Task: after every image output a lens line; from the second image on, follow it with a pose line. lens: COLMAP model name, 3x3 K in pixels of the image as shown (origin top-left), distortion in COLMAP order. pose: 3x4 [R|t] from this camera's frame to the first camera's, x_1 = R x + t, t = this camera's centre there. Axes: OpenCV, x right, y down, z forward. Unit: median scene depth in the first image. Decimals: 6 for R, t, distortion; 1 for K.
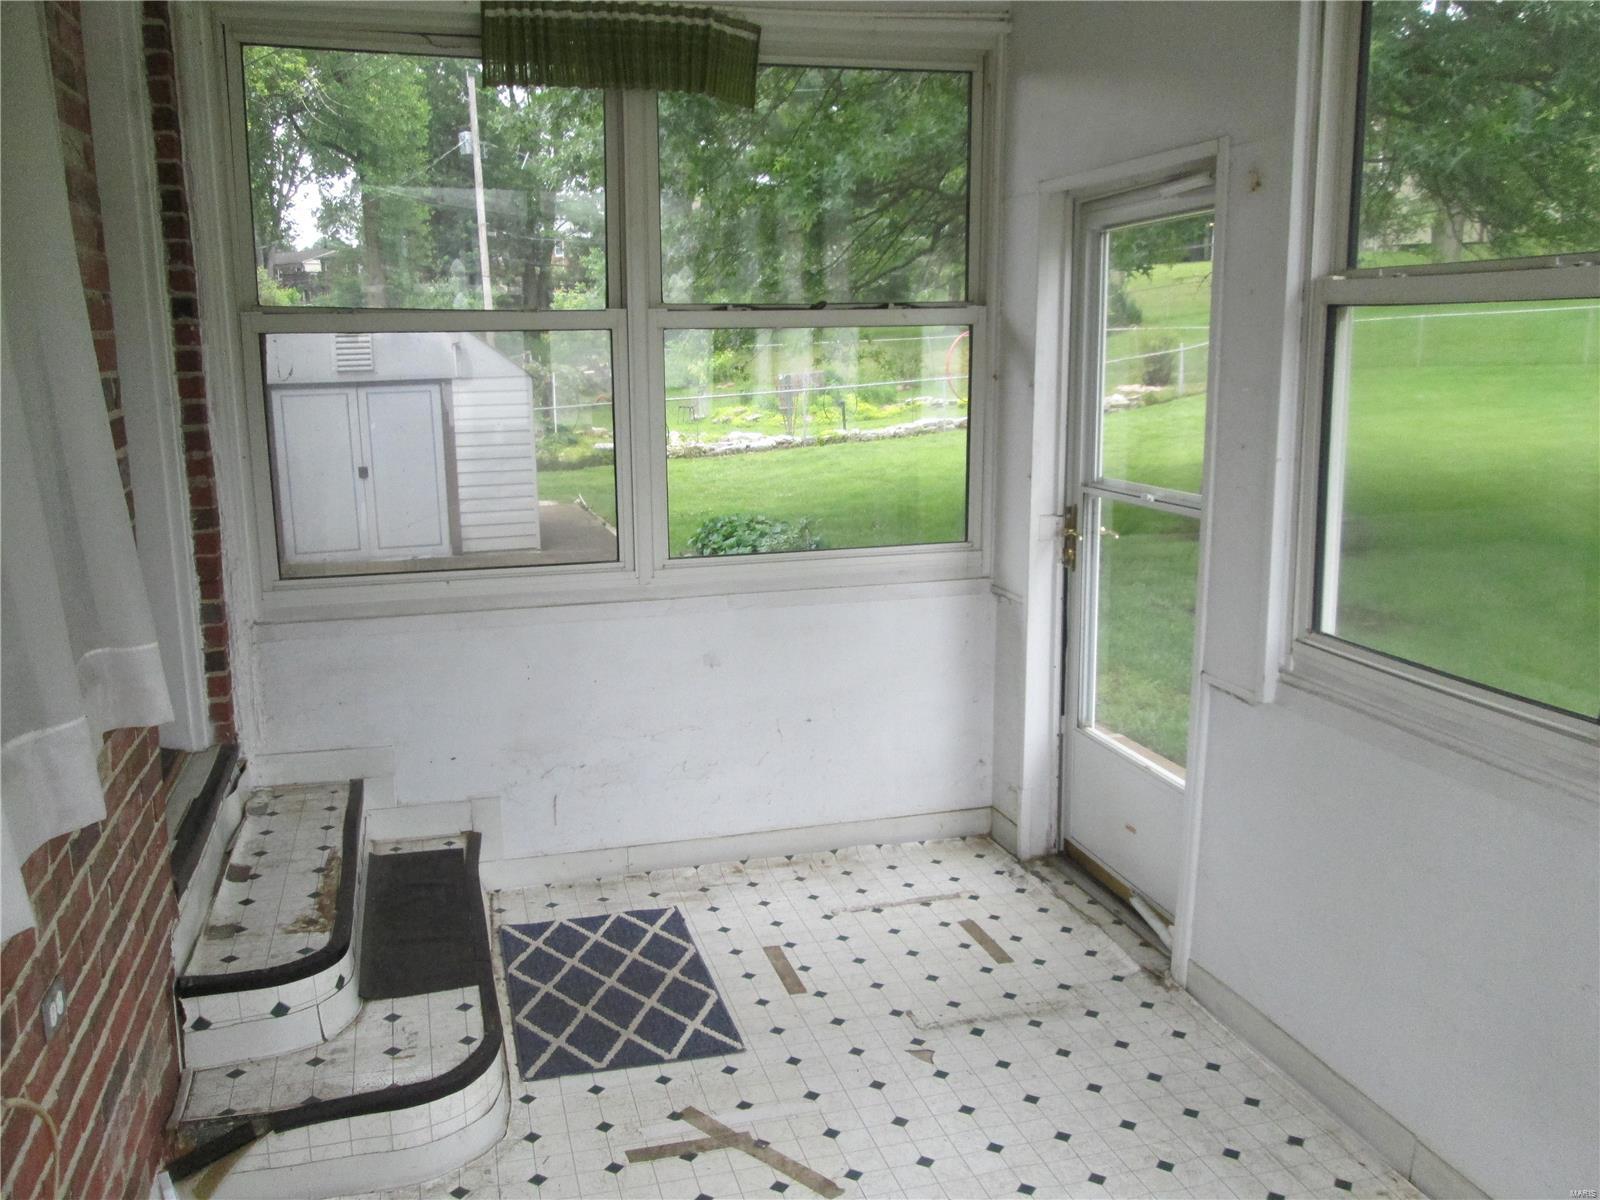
lens RADIAL K [[1332.2, 0, 799.0], [0, 1332.2, 599.6], [0, 0, 1]] dist [-0.033967, 0.006258]
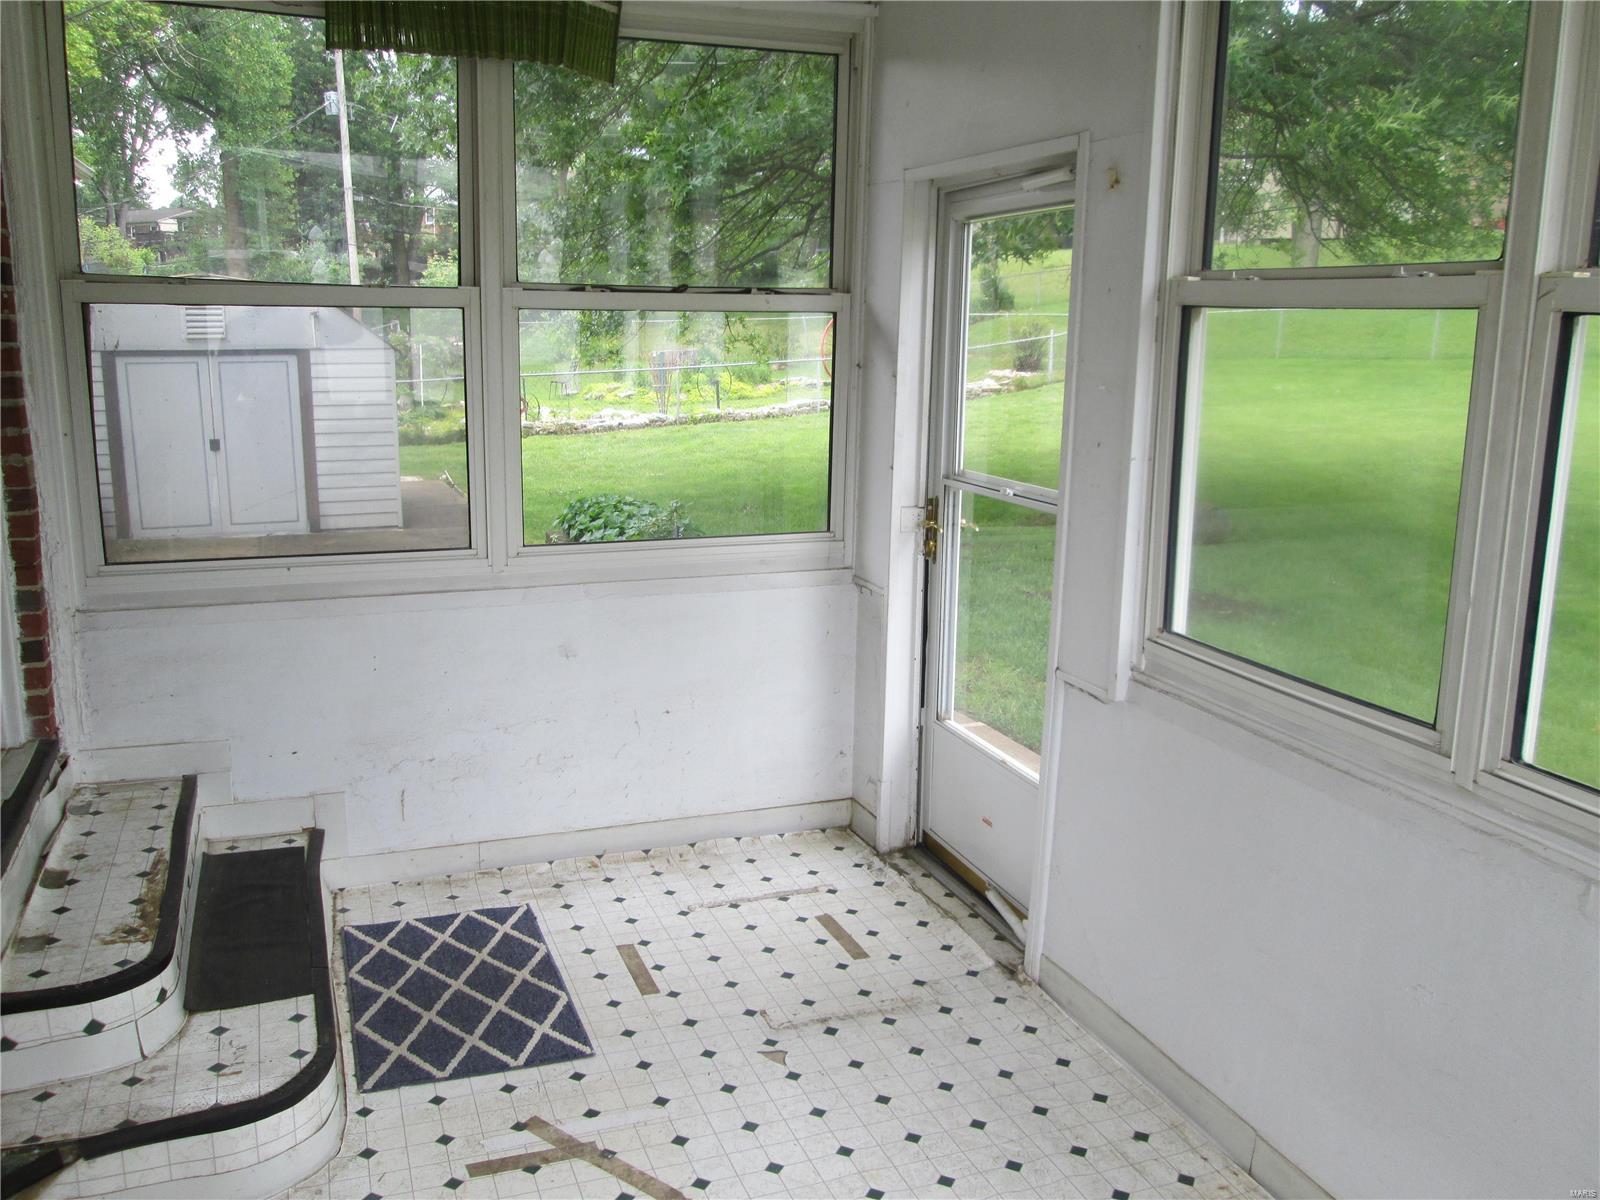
lens RADIAL K [[1331.5, 0, 800.0], [0, 1331.5, 600.0], [0, 0, 1]] dist [-0.032997, 0.010388]
pose [[0.995513, 0.006856, 0.094376, 0.012326], [-0.008436, 0.999831, 0.016360, -0.009464], [-0.094248, -0.017083, 0.995402, 0.016741]]
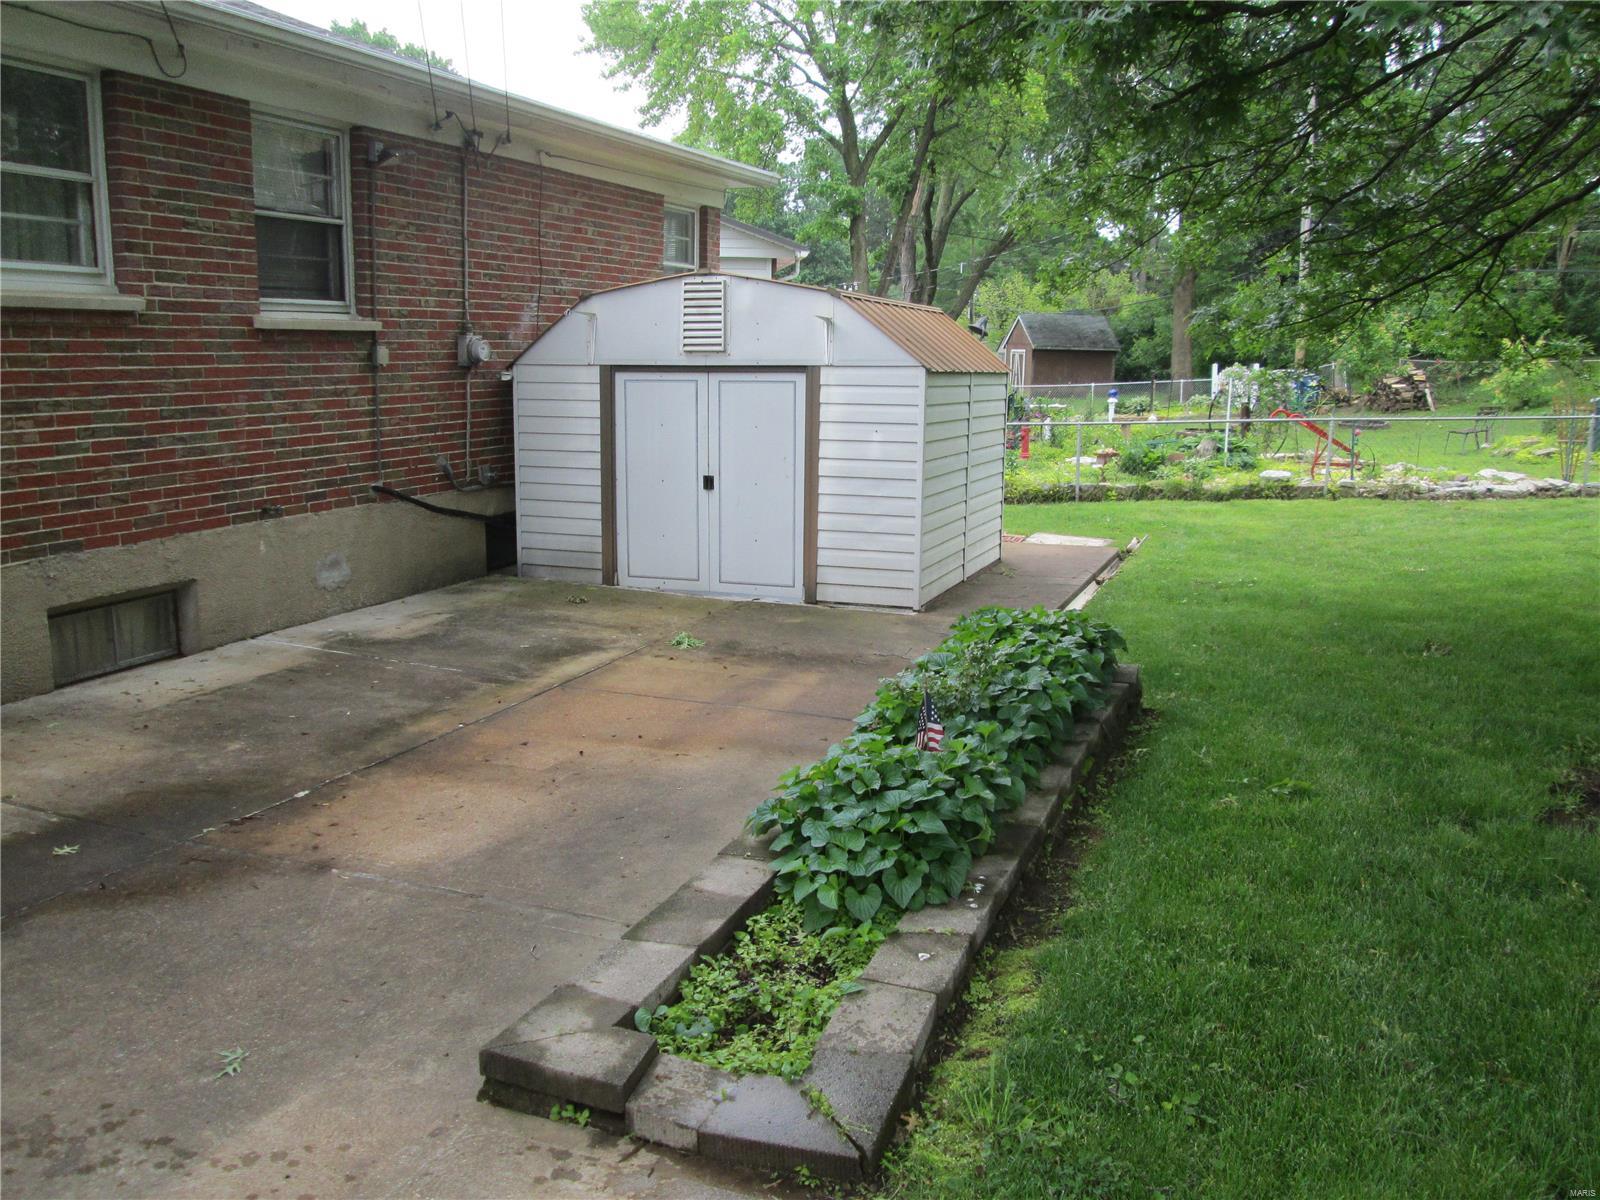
lens RADIAL K [[1332.2, 0, 799.0], [0, 1332.2, 599.6], [0, 0, 1]] dist [-0.033967, 0.006258]
pose [[0.791477, 0.129249, -0.597377, 0.606754], [-0.133826, 0.990316, 0.036957, -0.206172], [0.596369, 0.050694, 0.801108, 1.320556]]
